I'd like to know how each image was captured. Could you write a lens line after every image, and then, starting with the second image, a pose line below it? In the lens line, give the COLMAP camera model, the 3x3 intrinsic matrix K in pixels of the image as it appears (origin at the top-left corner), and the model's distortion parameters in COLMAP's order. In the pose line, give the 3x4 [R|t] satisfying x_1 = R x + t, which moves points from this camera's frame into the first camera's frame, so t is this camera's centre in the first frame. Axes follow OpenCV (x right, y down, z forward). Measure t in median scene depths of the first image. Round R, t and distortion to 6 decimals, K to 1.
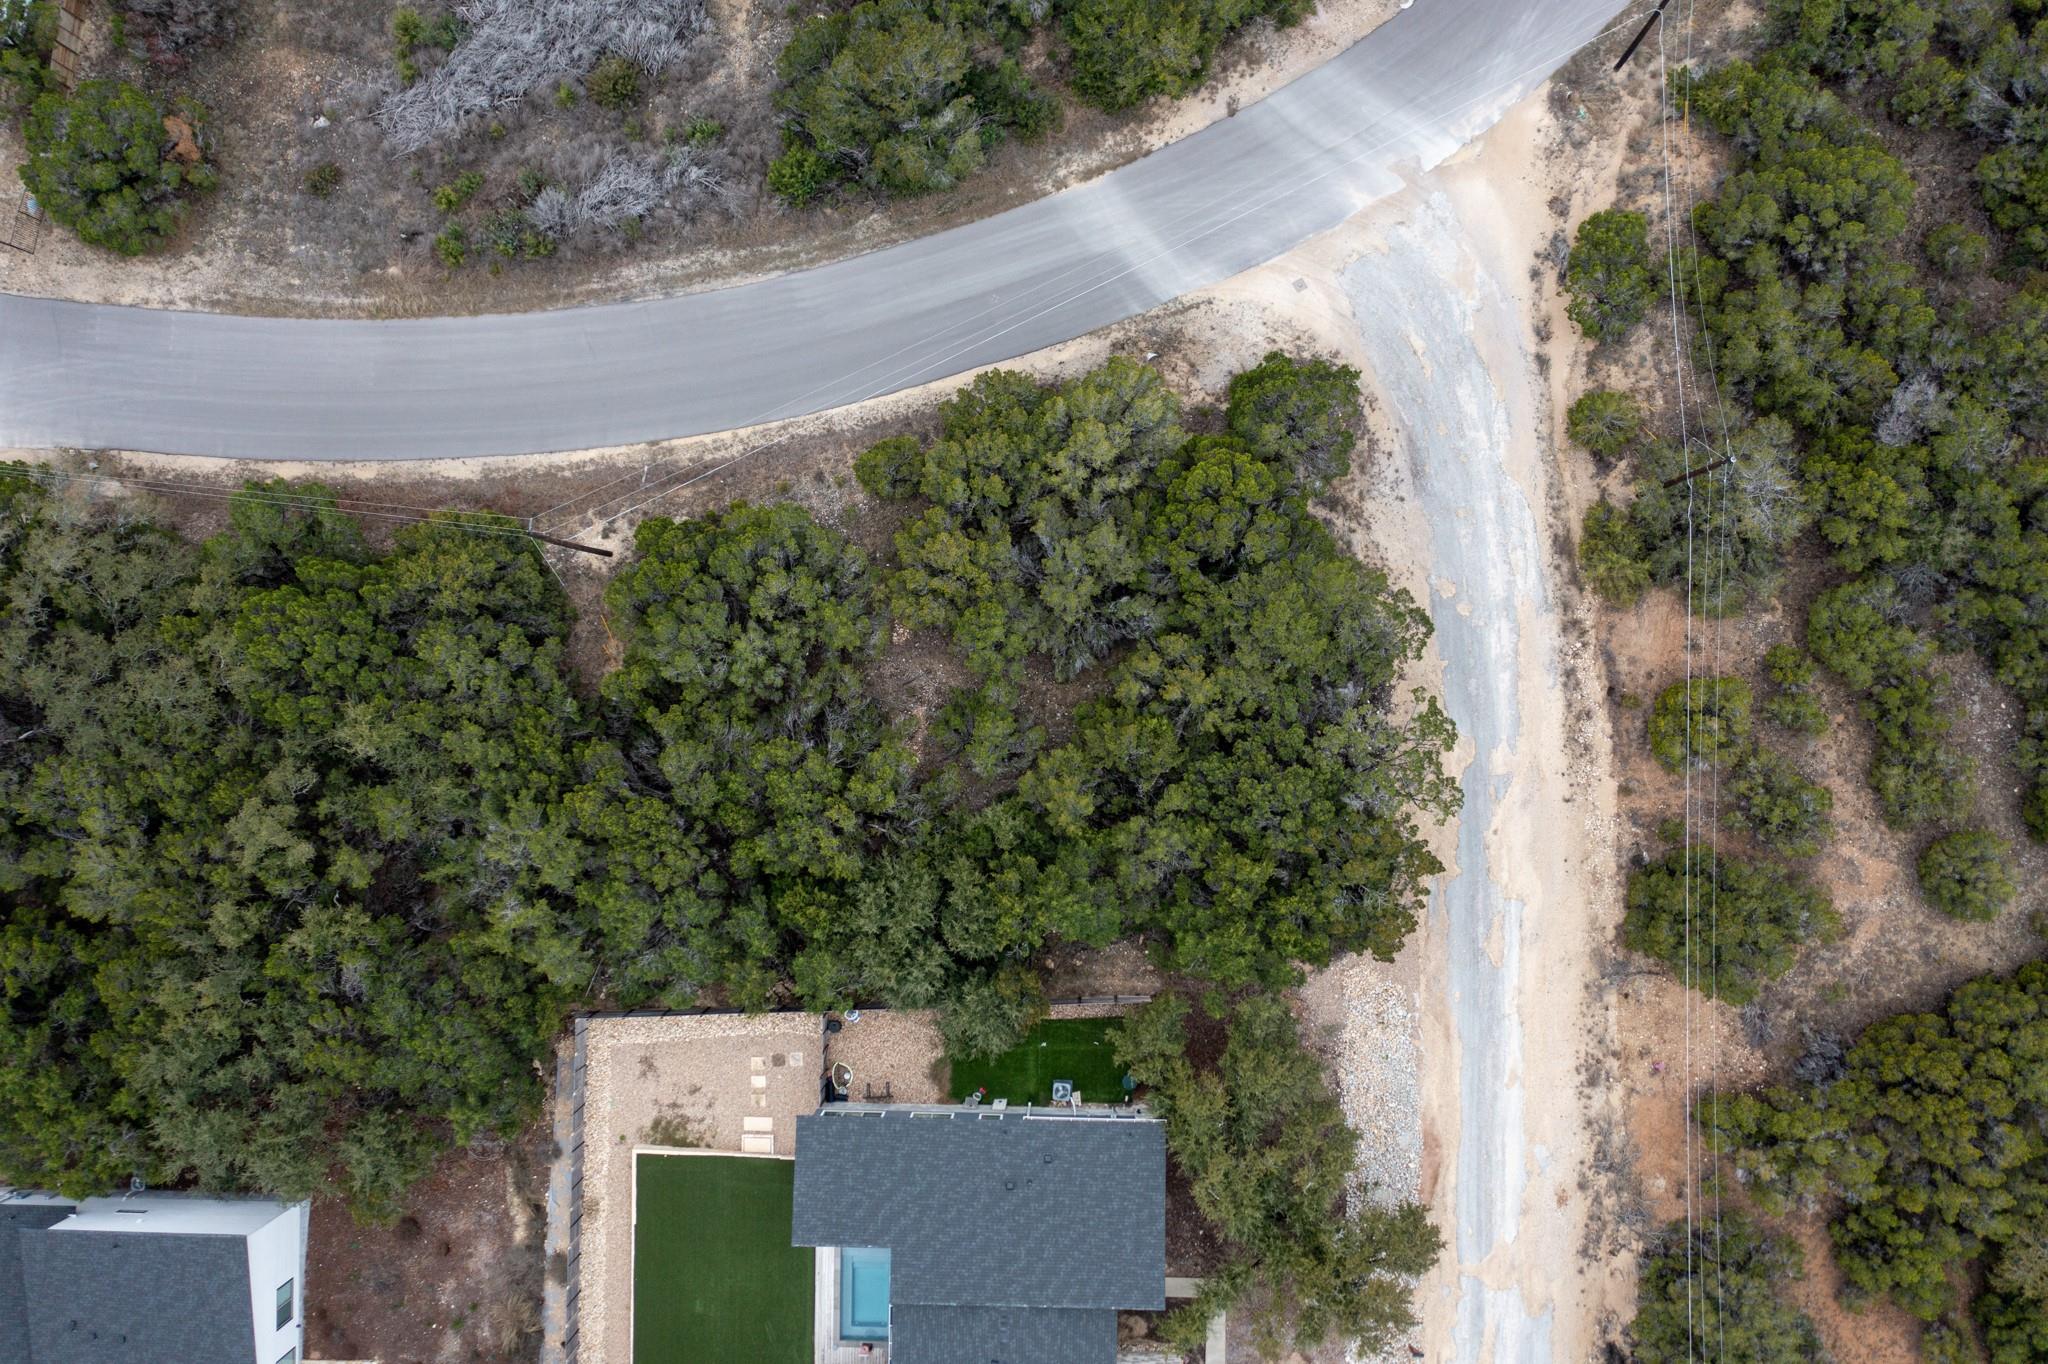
lens RADIAL K [[1622.6, 0, 1011.9], [0, 1622.6, 683.1], [0, 0, 1]] dist [-0.007948, 0.001868]
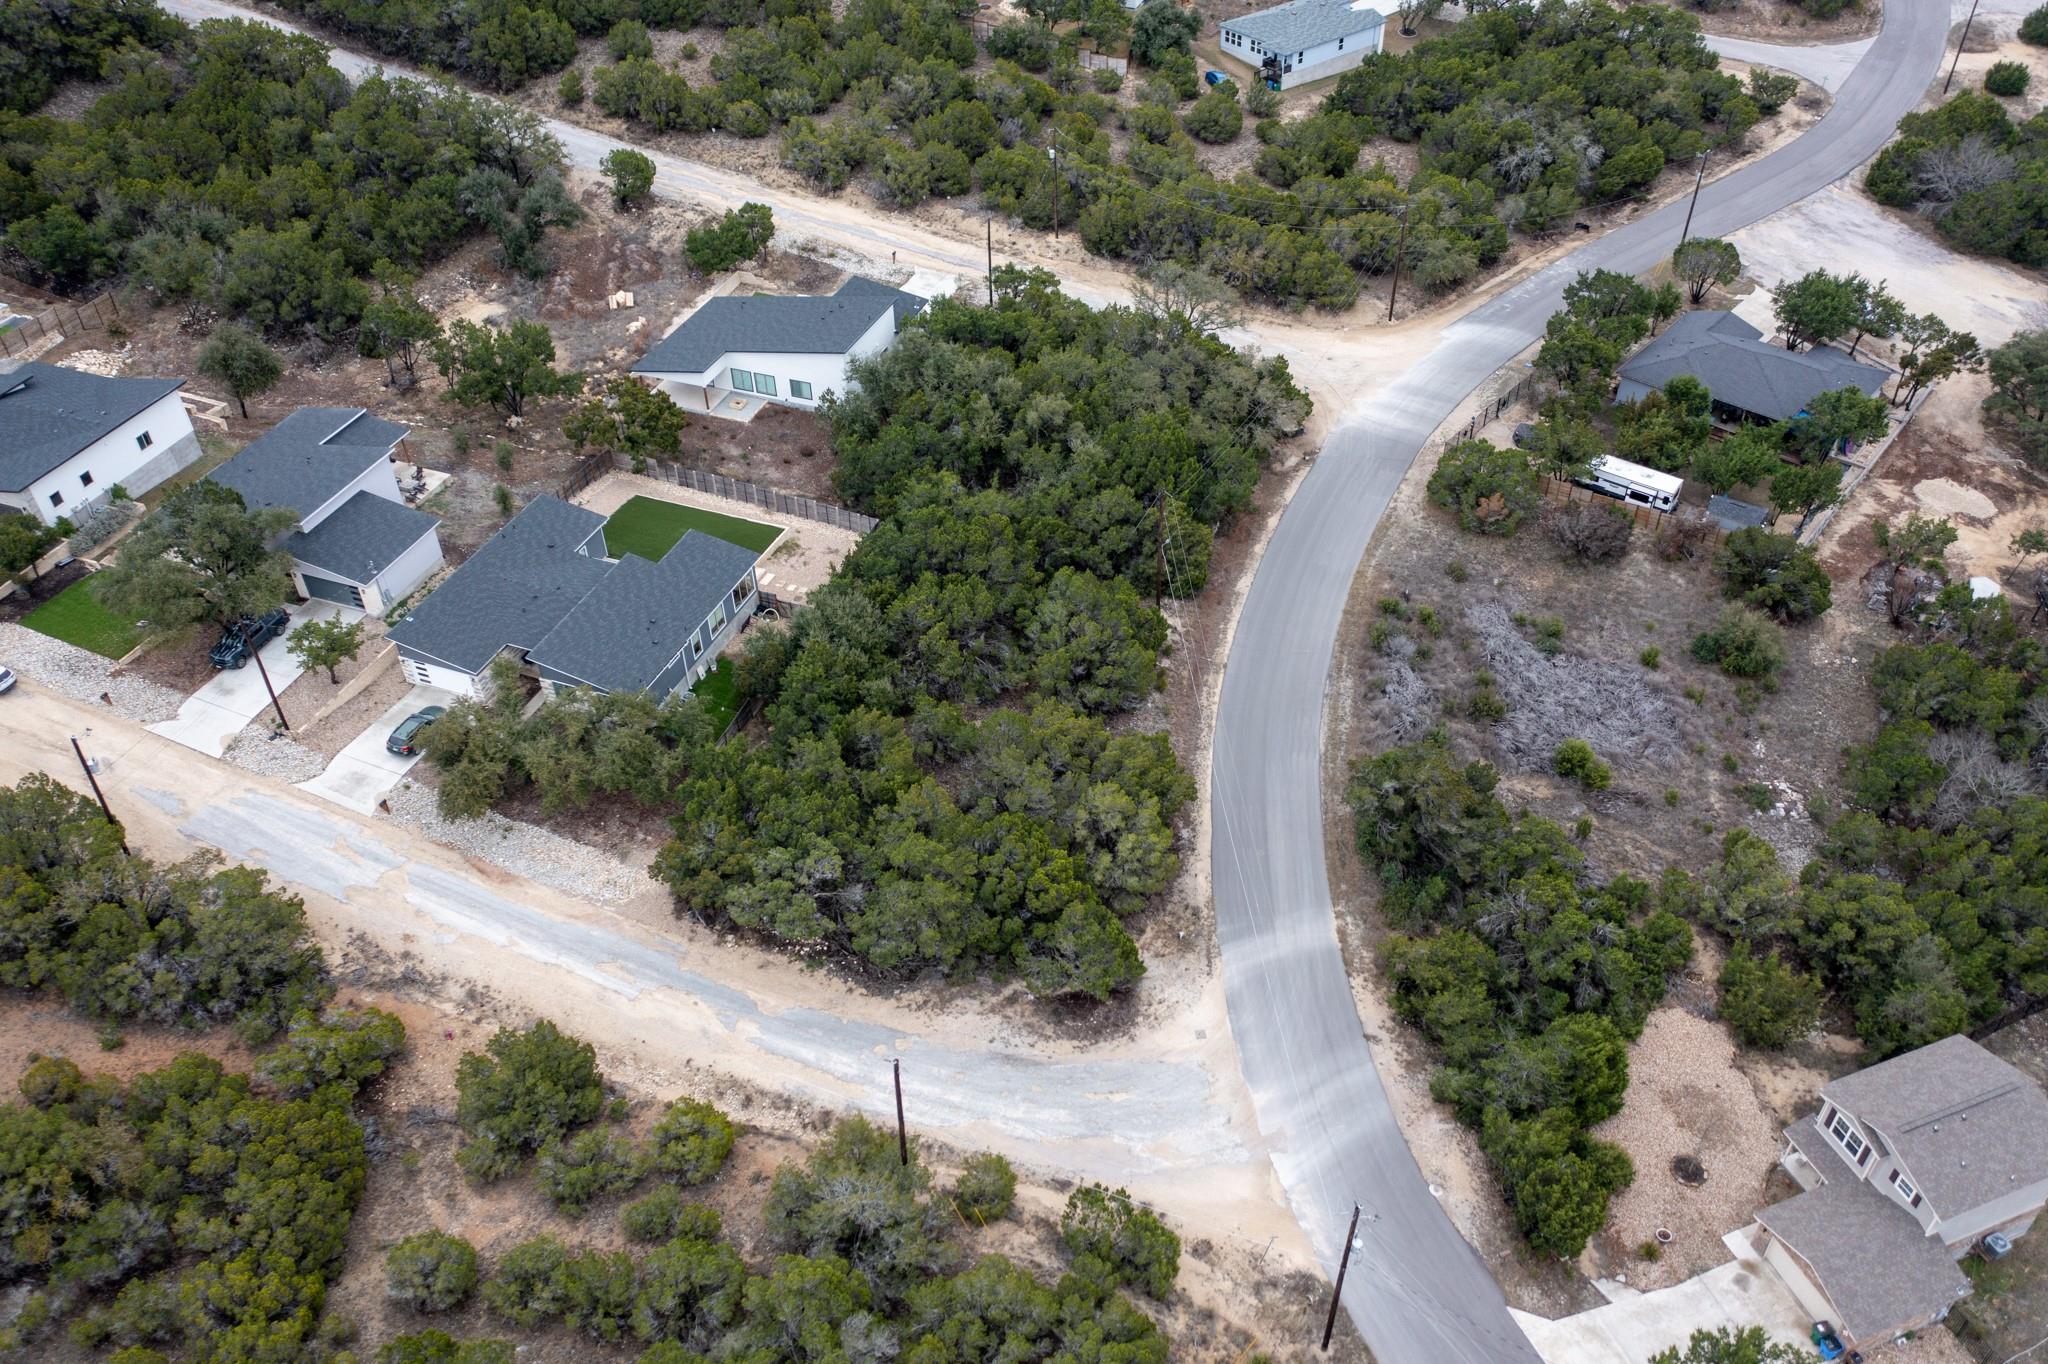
lens RADIAL K [[1622.6, 0, 1025.3], [0, 1622.6, 684.6], [0, 0, 1]] dist [-0.007948, 0.001868]
pose [[-0.355865, 0.636287, -0.684470, 0.869538], [-0.933779, -0.212592, 0.287857, -0.418551], [0.037647, 0.741582, 0.669805, 0.055919]]
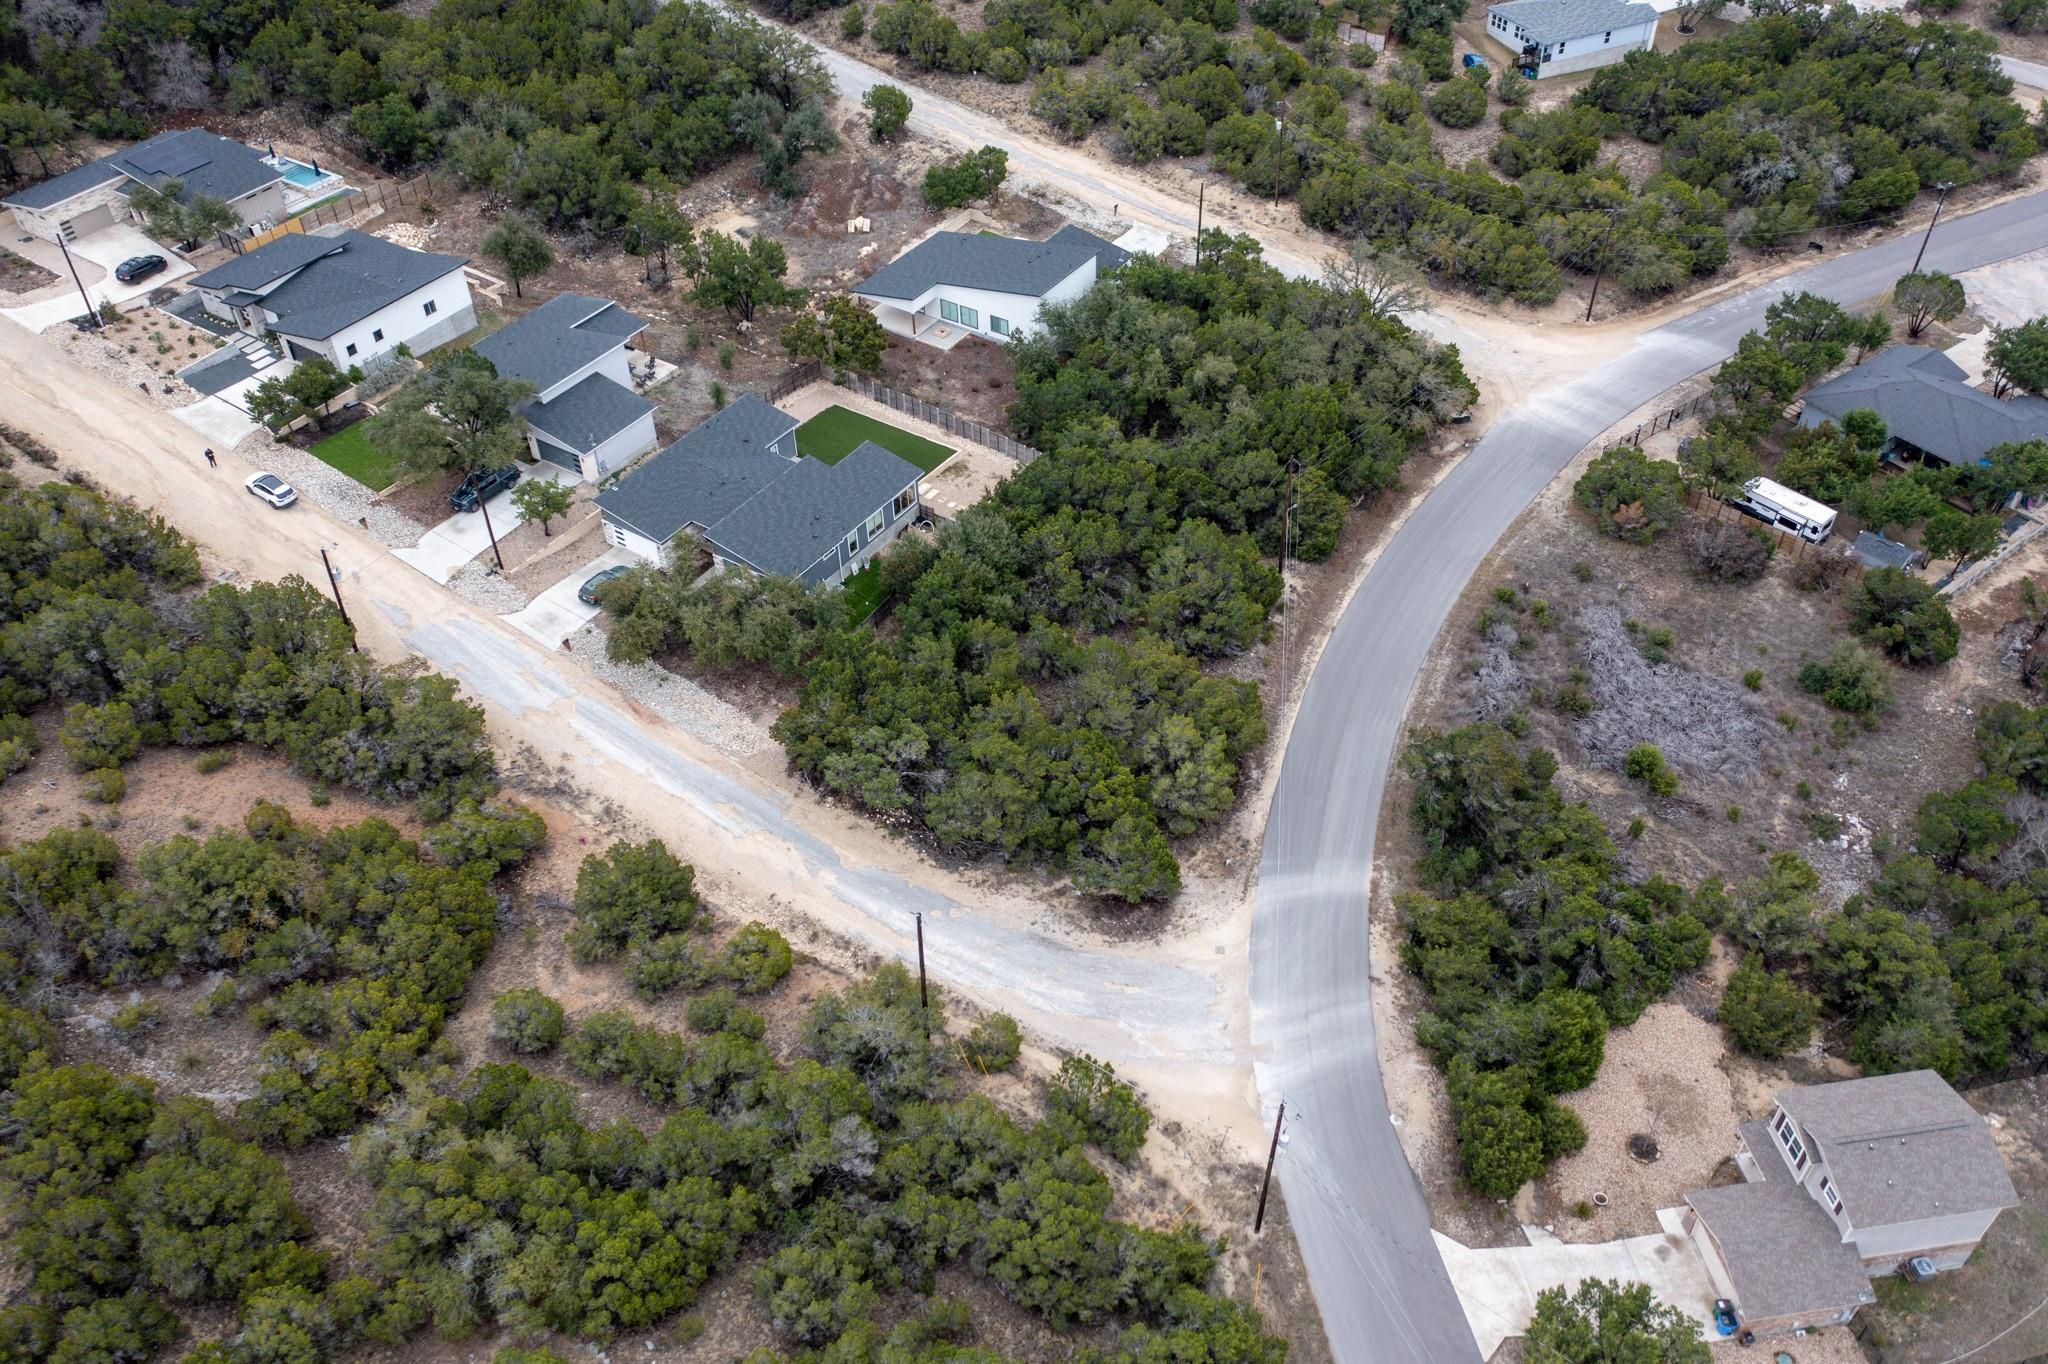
lens RADIAL K [[1622.6, 0, 1026.3], [0, 1622.6, 683.7], [0, 0, 1]] dist [-0.007948, 0.001868]
pose [[-0.547966, 0.594617, -0.588357, 0.904991], [-0.835376, -0.352542, 0.421735, -0.596036], [0.043351, 0.722596, 0.689910, -0.022896]]
